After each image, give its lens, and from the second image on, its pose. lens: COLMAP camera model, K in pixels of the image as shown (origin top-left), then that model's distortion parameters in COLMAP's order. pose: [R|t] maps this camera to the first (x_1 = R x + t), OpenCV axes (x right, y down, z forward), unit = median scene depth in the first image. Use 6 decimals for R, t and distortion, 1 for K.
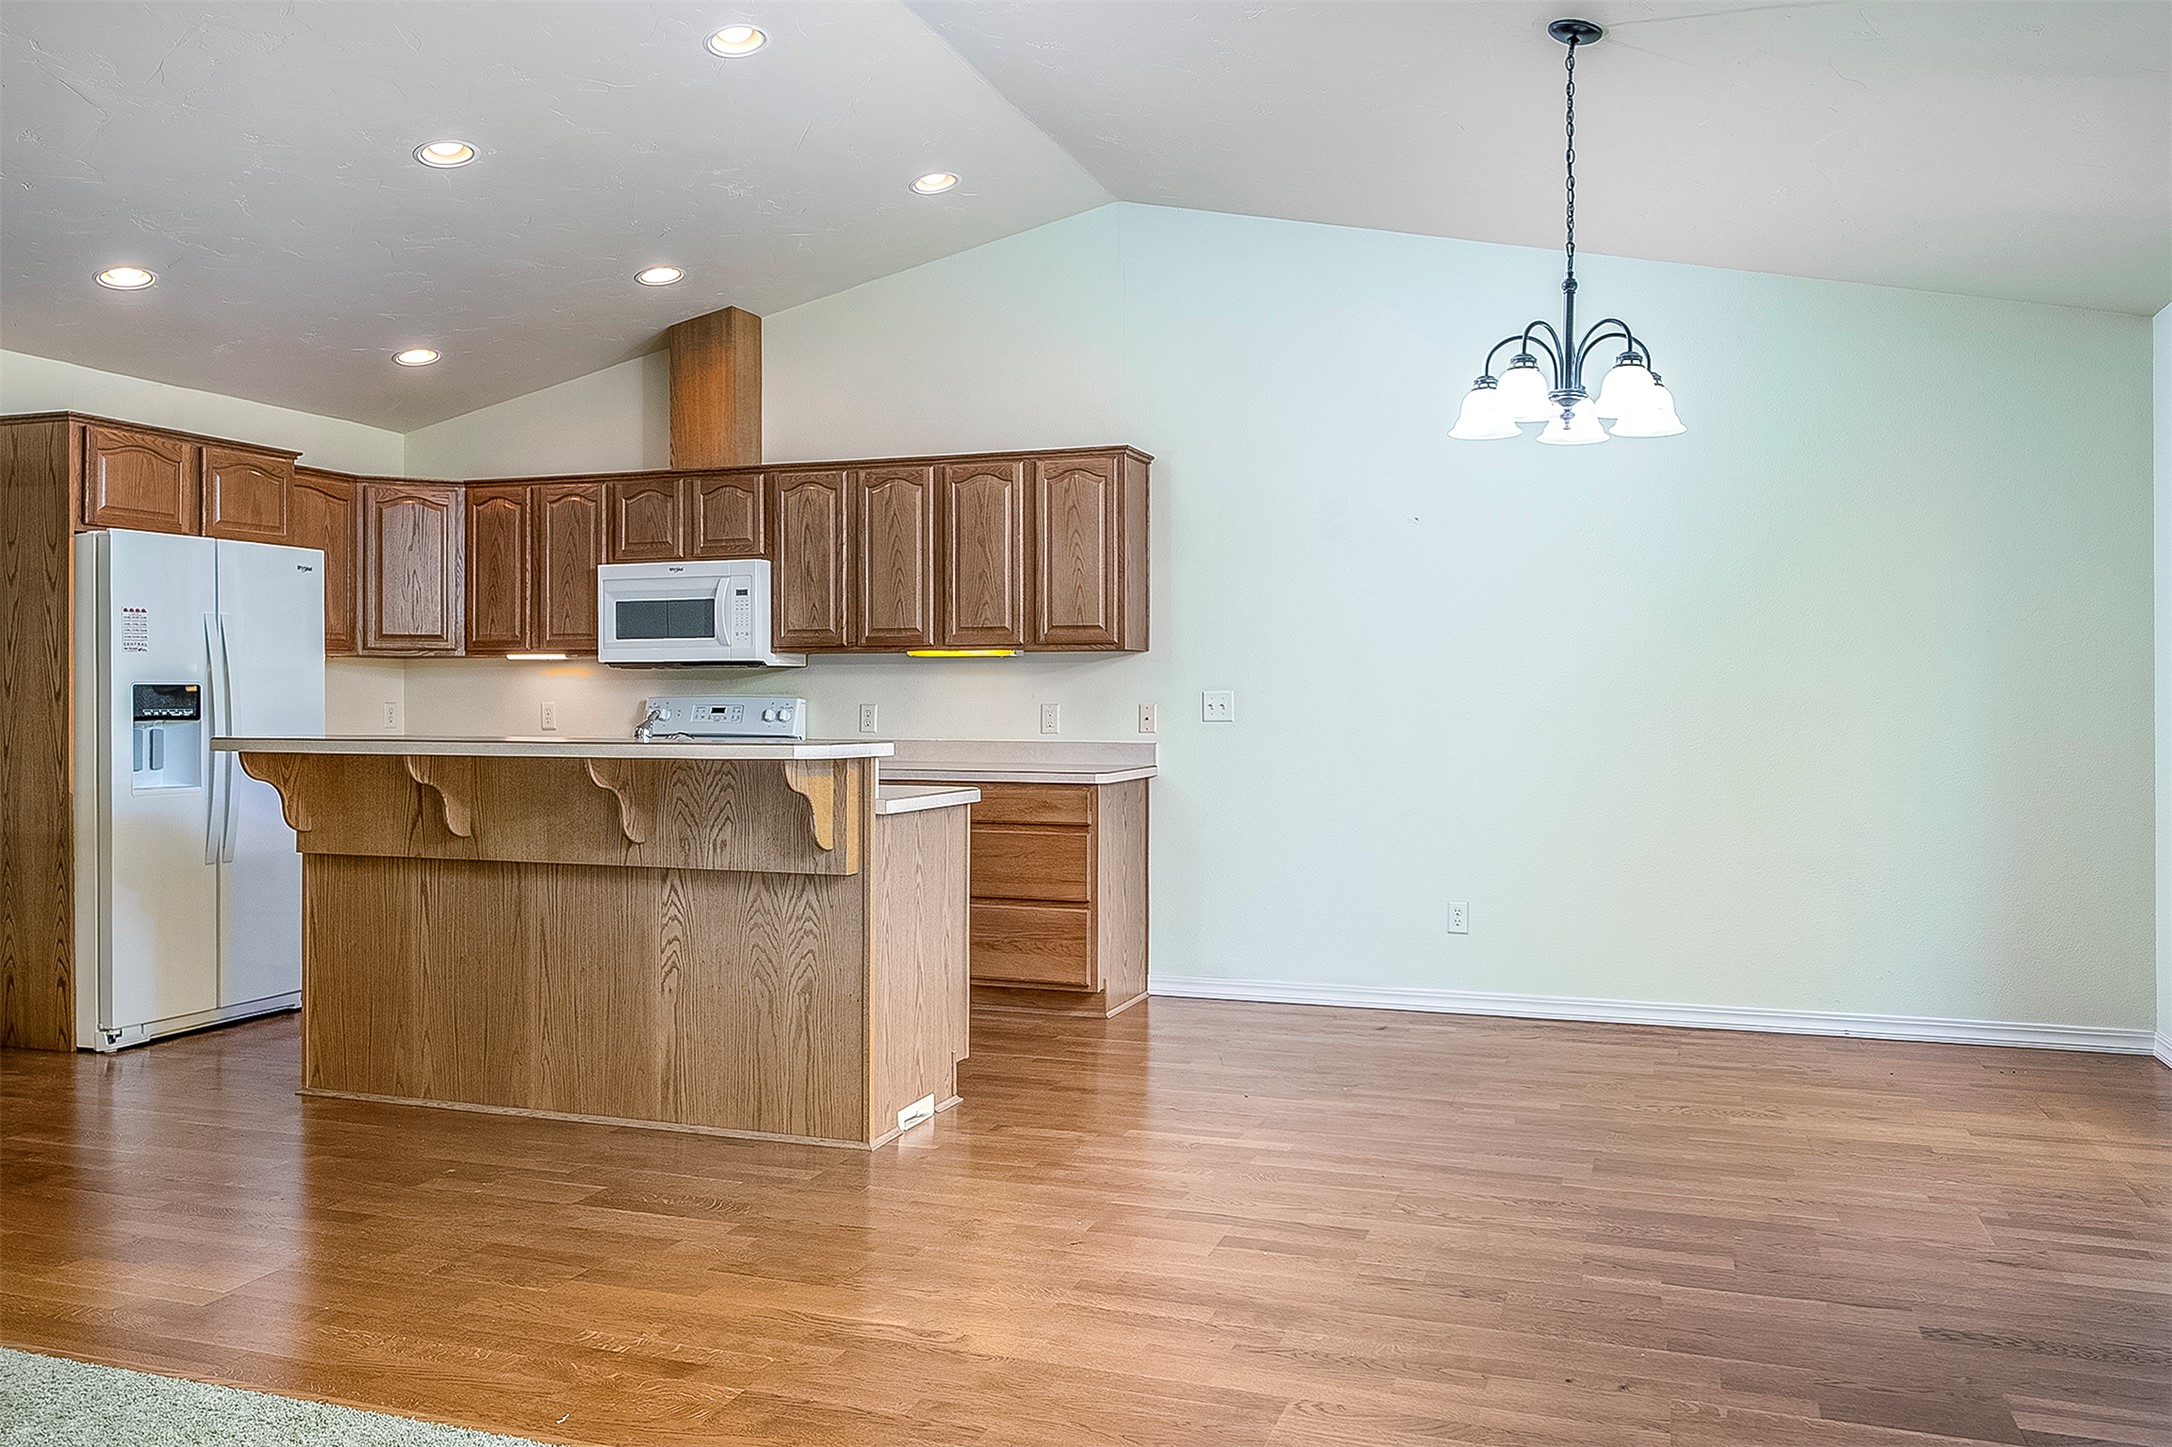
lens RADIAL K [[1610.2, 0, 1140.2], [0, 1610.2, 699.6], [0, 0, 1]] dist [0.000649, -0.000735]
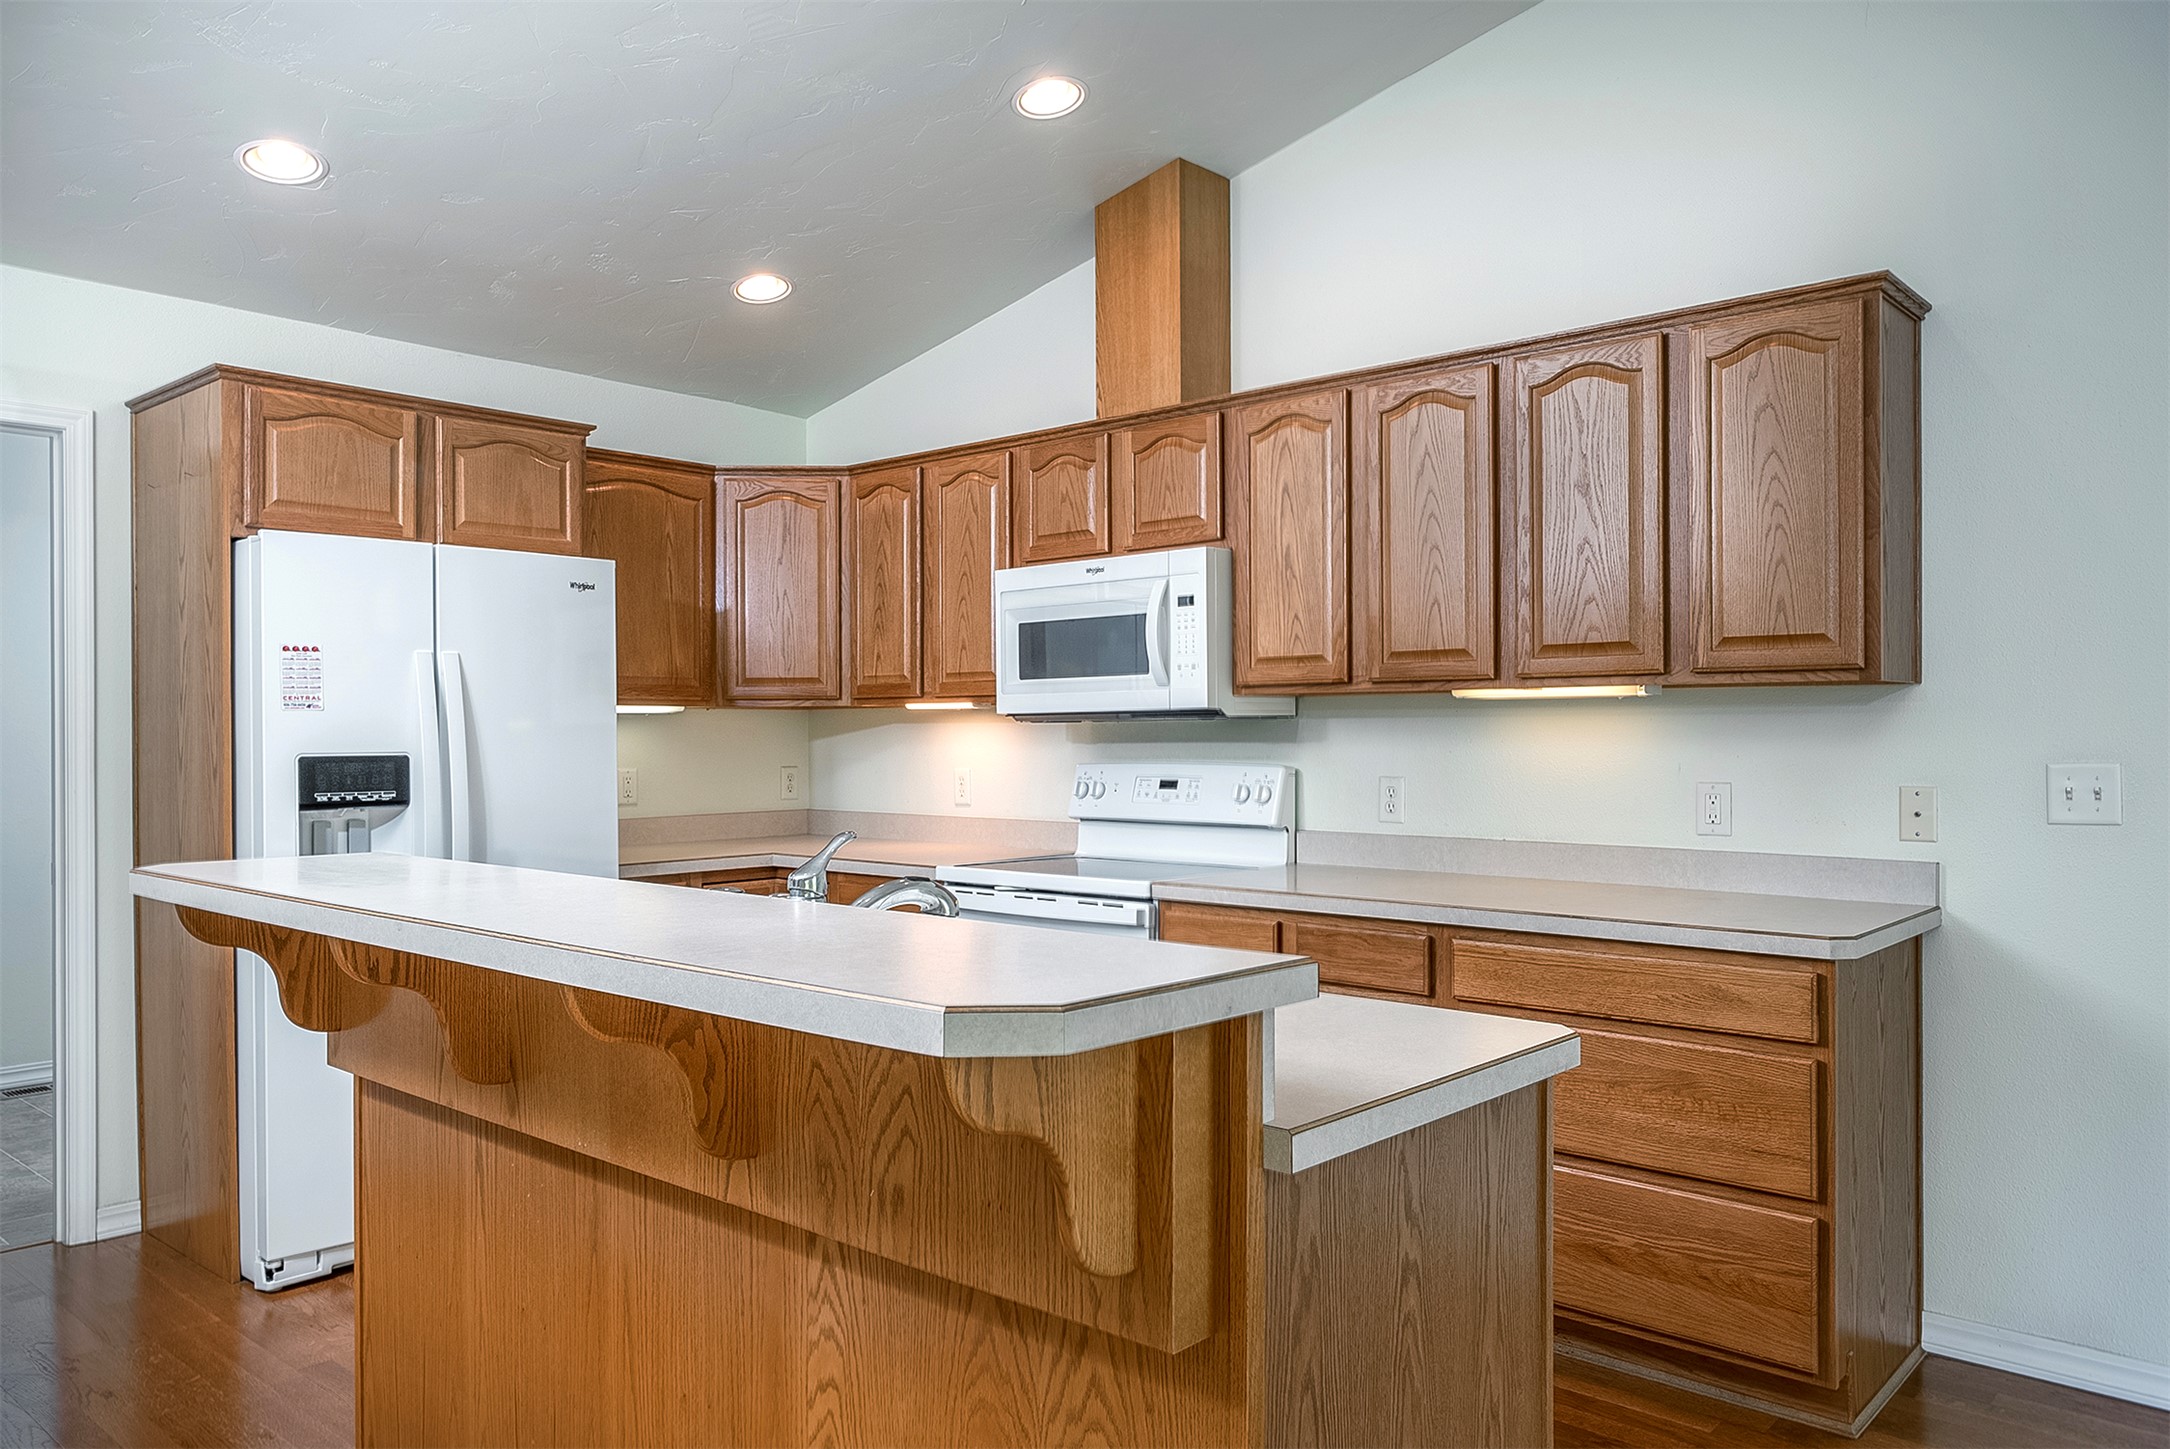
lens RADIAL K [[1505.1, 0, 1133.5], [0, 1505.1, 737.2], [0, 0, 1]] dist [0.001538, -0.000625]
pose [[0.925279, -0.003574, -0.379270, -0.046368], [0.004309, 0.999990, 0.001089, -0.014810], [0.379262, -0.002642, 0.925286, 0.473269]]
